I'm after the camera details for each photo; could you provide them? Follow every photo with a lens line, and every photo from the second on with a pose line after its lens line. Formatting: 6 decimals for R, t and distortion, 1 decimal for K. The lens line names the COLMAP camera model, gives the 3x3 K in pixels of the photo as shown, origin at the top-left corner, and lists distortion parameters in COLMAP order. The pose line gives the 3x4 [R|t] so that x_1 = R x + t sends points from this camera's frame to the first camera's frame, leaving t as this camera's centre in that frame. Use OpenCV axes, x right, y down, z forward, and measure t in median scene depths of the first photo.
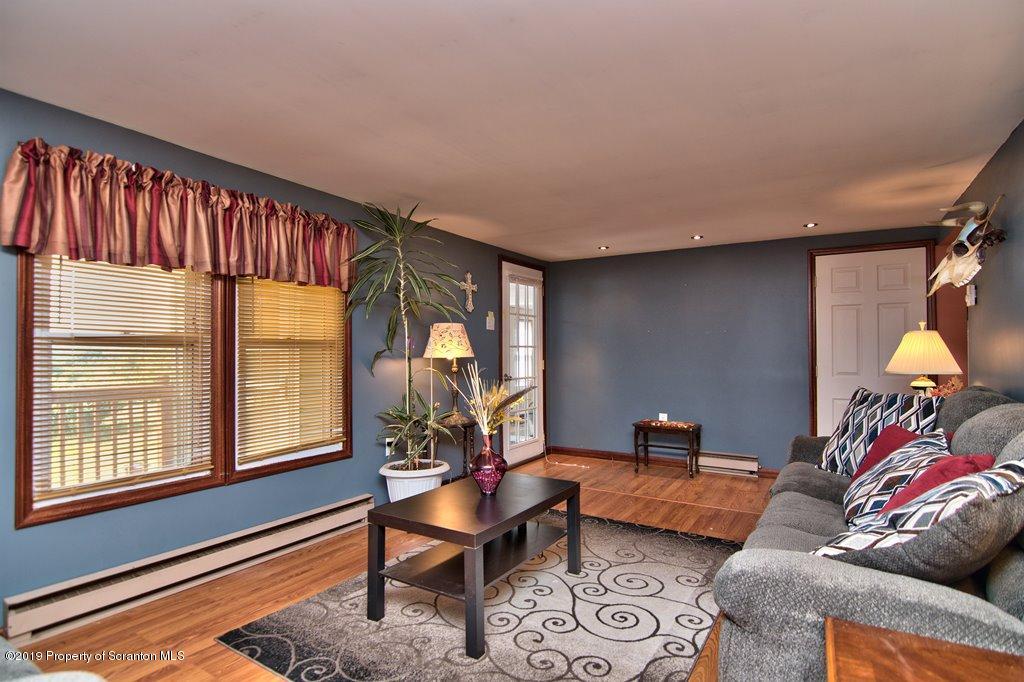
lens RADIAL K [[525.4, 0, 512.0], [0, 525.4, 347.7], [0, 0, 1]] dist [-0.000385, -0.010535]
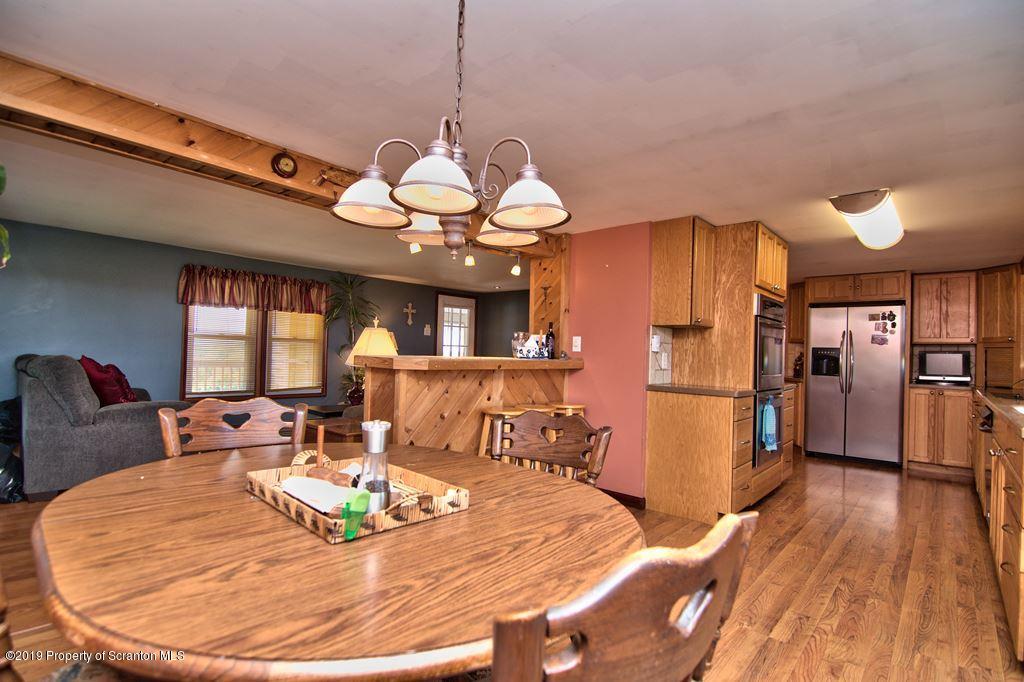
lens RADIAL K [[491.3, 0, 513.5], [0, 491.3, 343.3], [0, 0, 1]] dist [-0.005996, -0.009175]
pose [[0.981520, 0.030944, -0.188839, 0.932323], [-0.032634, 0.999450, -0.005851, -0.013548], [0.188554, 0.011905, 0.981991, -0.896491]]
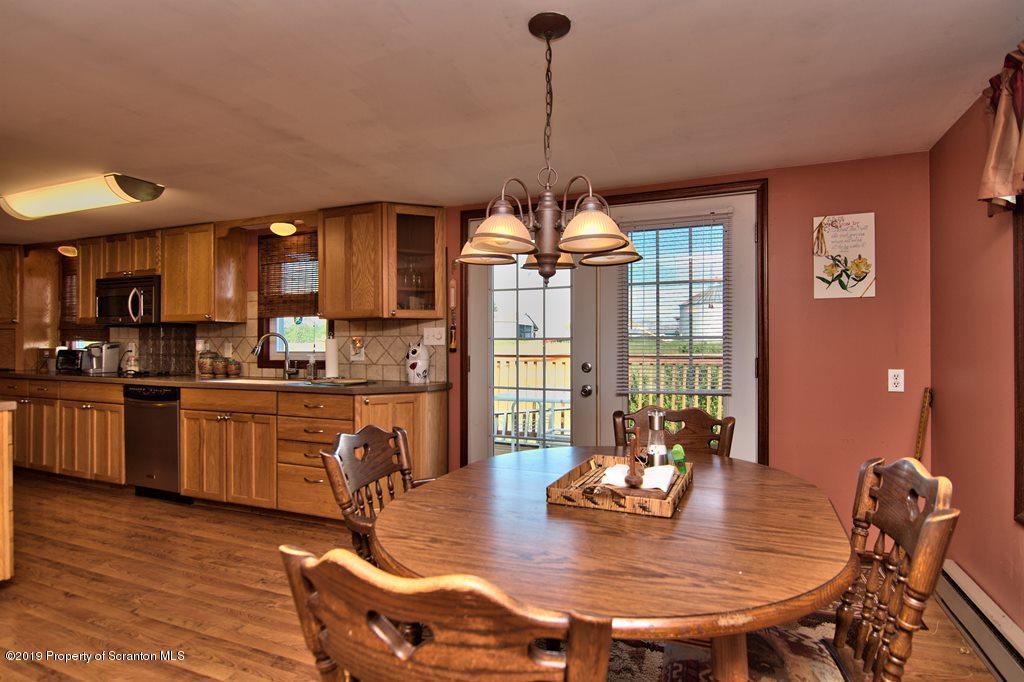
lens RADIAL K [[546.1, 0, 512.0], [0, 546.1, 341.0], [0, 0, 1]] dist [-0.016690, -0.001018]
pose [[-0.146533, 0.008945, 0.989165, 0.228578], [-0.013124, 0.999854, -0.010986, -0.026094], [-0.989119, -0.014591, -0.146394, -0.349844]]
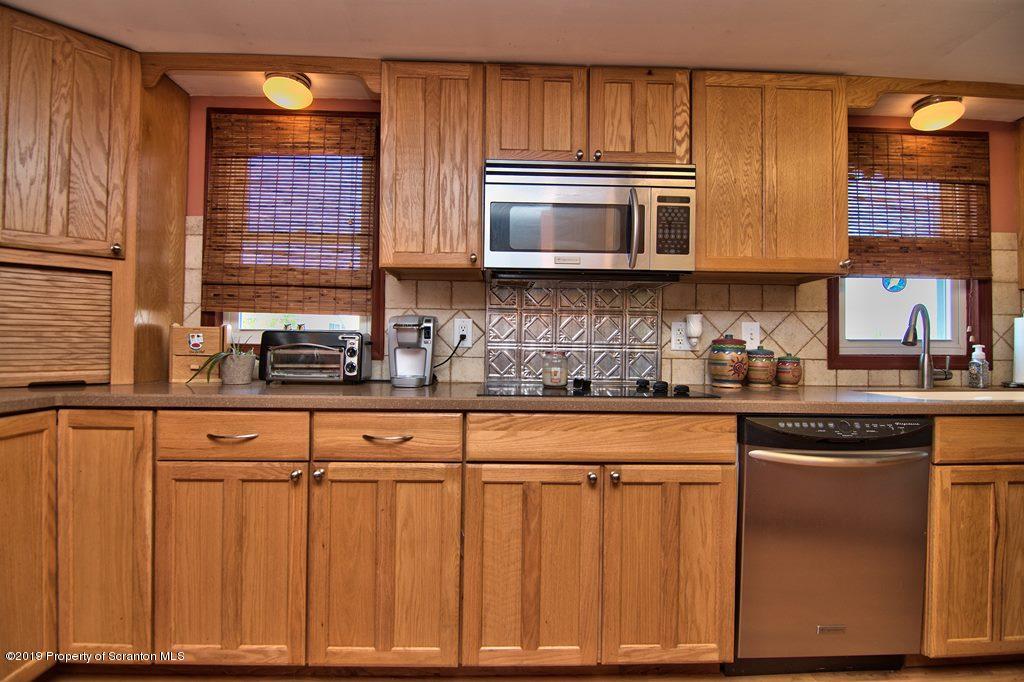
lens RADIAL K [[491.3, 0, 513.5], [0, 491.3, 343.3], [0, 0, 1]] dist [-0.005996, -0.009175]
pose [[-0.540499, 0.004335, 0.841333, 1.525450], [-0.016846, 0.999731, -0.015973, 0.024169], [-0.841176, -0.022806, -0.540280, 0.983347]]
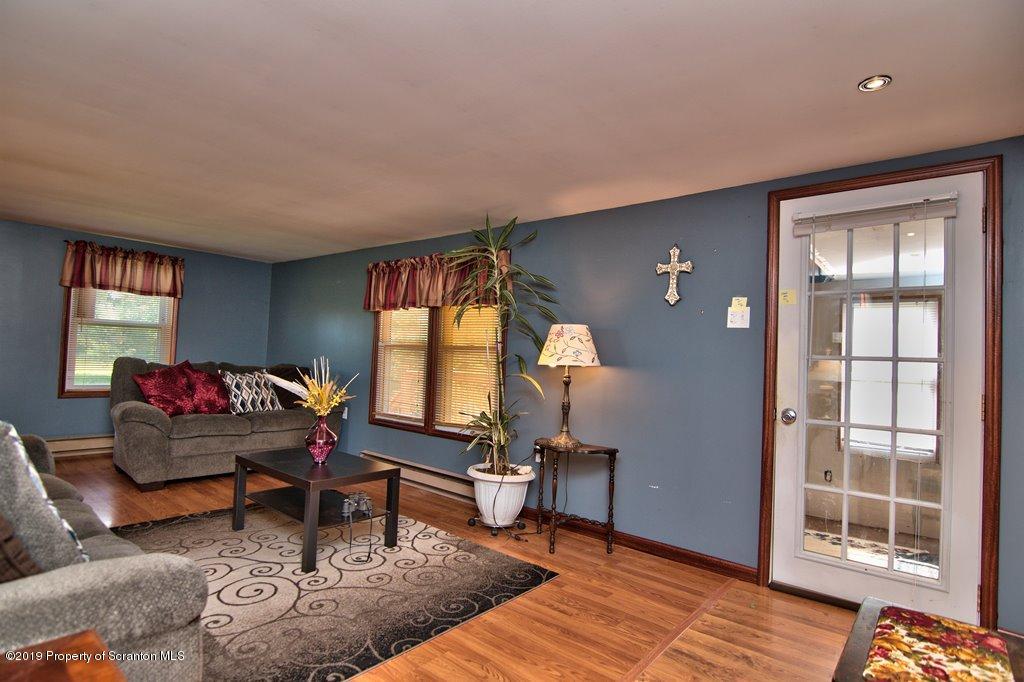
lens RADIAL K [[523.3, 0, 512.0], [0, 523.3, 341.0], [0, 0, 1]] dist [-0.001734, -0.009506]
pose [[-0.149872, -0.035877, -0.988054, 1.008802], [-0.029510, 0.999058, -0.031801, 0.012754], [0.988265, 0.024391, -0.150789, 1.453037]]
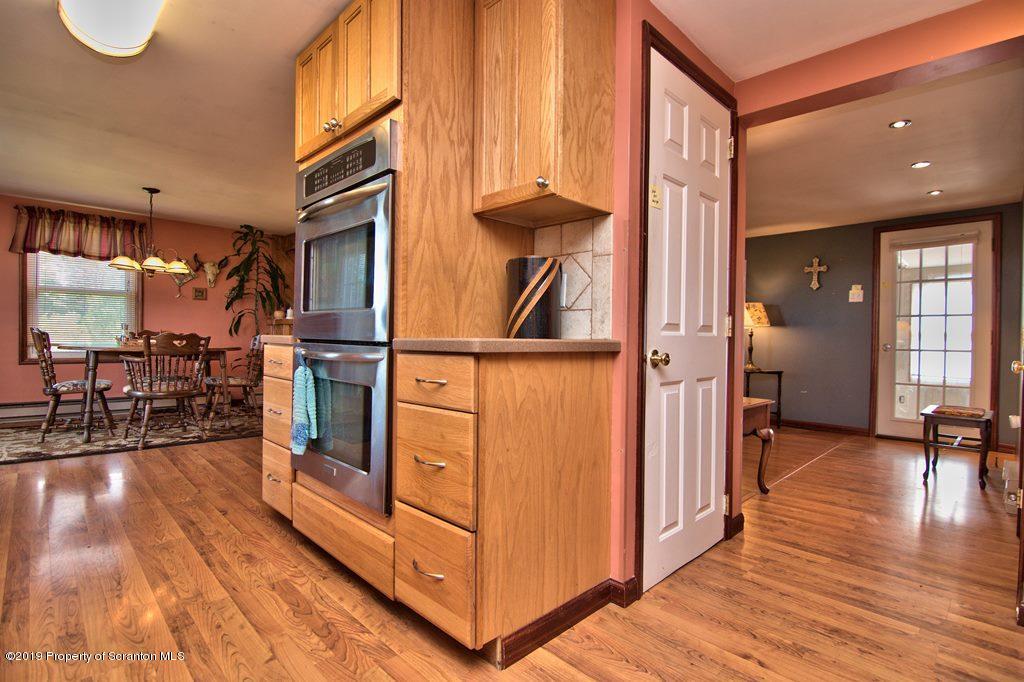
lens RADIAL K [[491.3, 0, 513.5], [0, 491.3, 343.3], [0, 0, 1]] dist [-0.005996, -0.009175]
pose [[-0.250163, 0.010900, -0.968142, 1.960256], [-0.005889, 0.999901, 0.012779, 0.076240], [0.968186, 0.008898, -0.250074, 0.978328]]
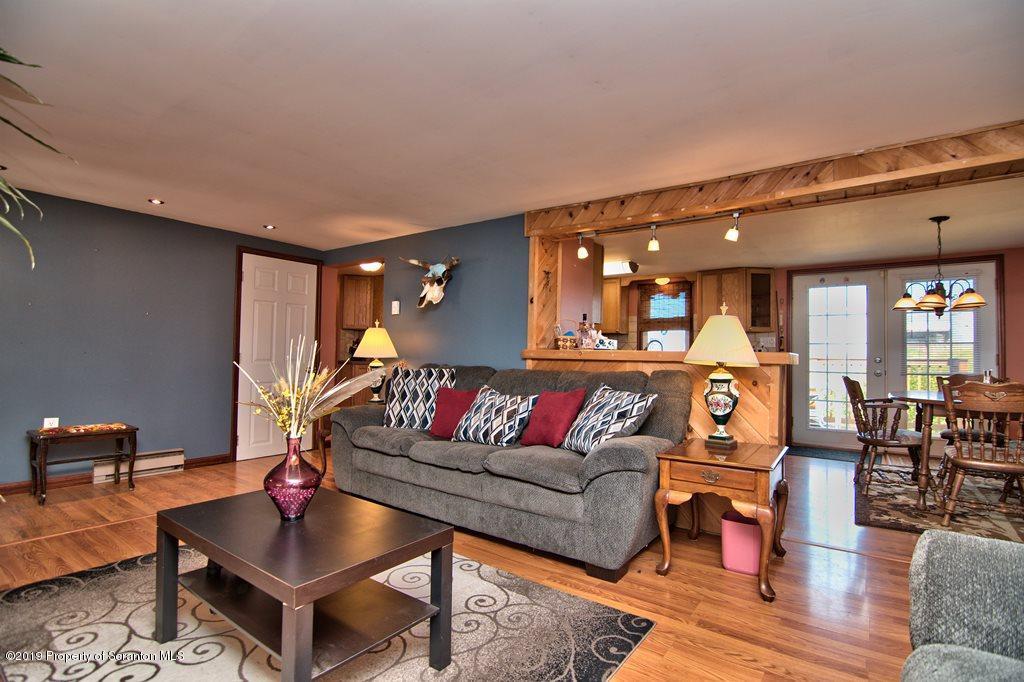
lens RADIAL K [[493.9, 0, 510.6], [0, 493.9, 345.7], [0, 0, 1]] dist [-0.003336, -0.010229]
pose [[0.085624, 0.022665, 0.996070, -0.630253], [-0.026816, 0.999431, -0.020436, 0.039446], [-0.995967, -0.024961, 0.086183, 0.572039]]
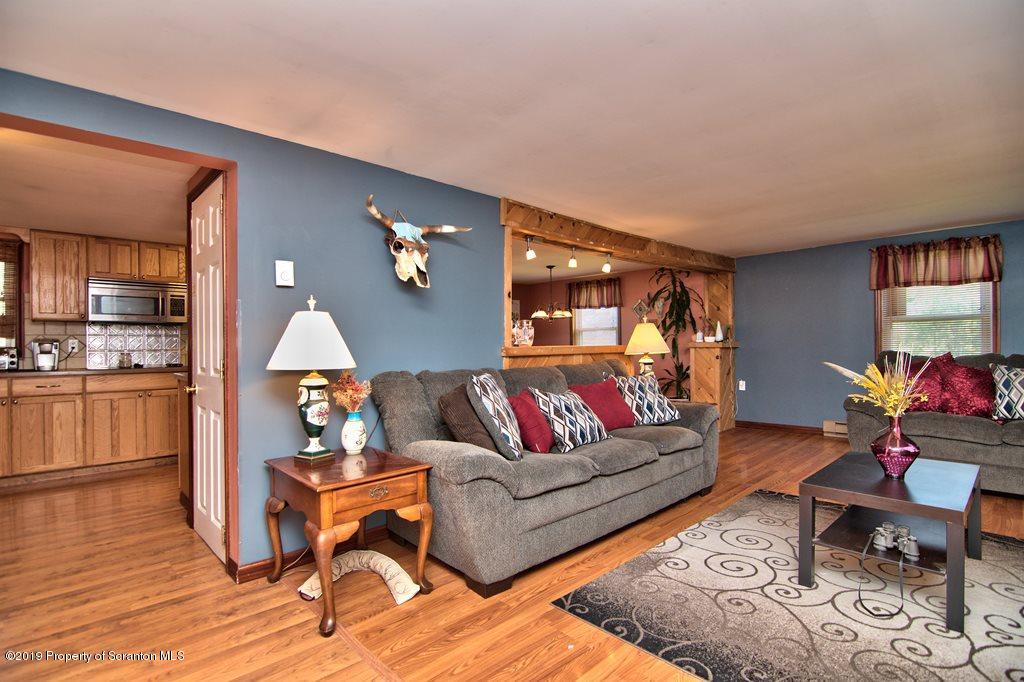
lens RADIAL K [[491.3, 0, 513.5], [0, 491.3, 343.3], [0, 0, 1]] dist [-0.005996, -0.009175]
pose [[-0.966175, 0.015644, 0.257414, 0.358872], [0.012073, 0.999808, -0.015447, 0.031773], [-0.257606, -0.011817, -0.966178, 1.831802]]
